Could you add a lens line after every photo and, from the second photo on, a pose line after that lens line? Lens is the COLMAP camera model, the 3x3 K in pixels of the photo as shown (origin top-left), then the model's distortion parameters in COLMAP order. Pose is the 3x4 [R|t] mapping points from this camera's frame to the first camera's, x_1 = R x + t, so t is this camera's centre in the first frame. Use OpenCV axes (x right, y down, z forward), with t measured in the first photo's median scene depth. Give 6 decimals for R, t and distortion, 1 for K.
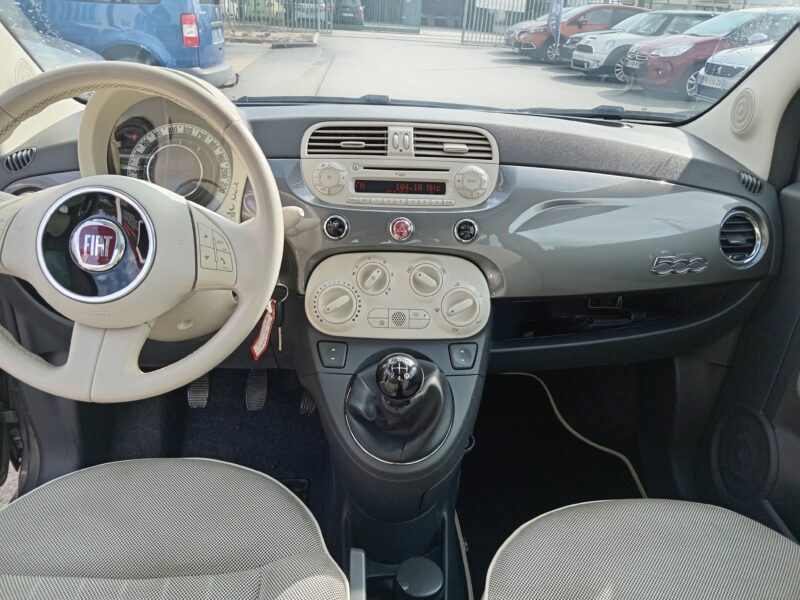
lens RADIAL K [[636.8, 0, 401.1], [0, 636.8, 300.3], [0, 0, 1]] dist [-0.027240, 0.002710]
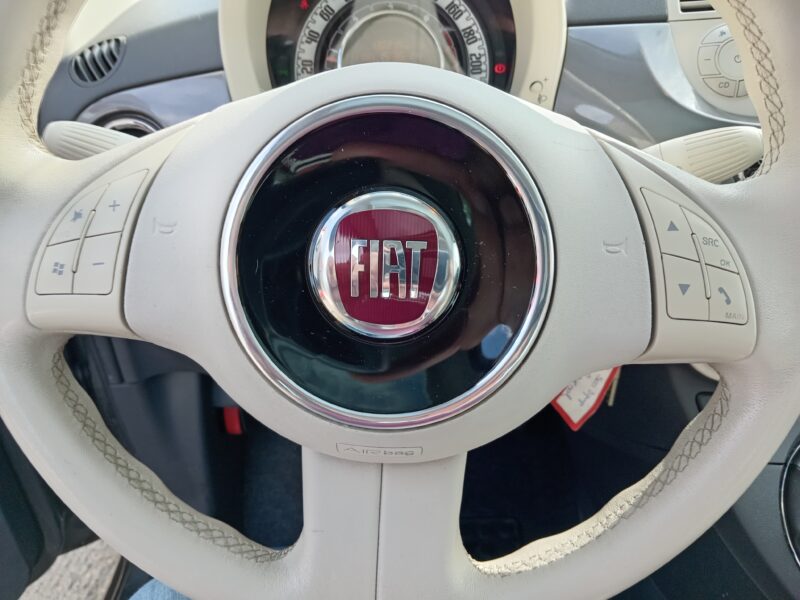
lens RADIAL K [[636.8, 0, 374.3], [0, 636.8, 304.6], [0, 0, 1]] dist [-0.027240, 0.002710]
pose [[0.994479, -0.019614, -0.103090, -0.328754], [0.034128, 0.989426, 0.140968, -0.085237], [0.099235, -0.143708, 0.984632, 0.472095]]
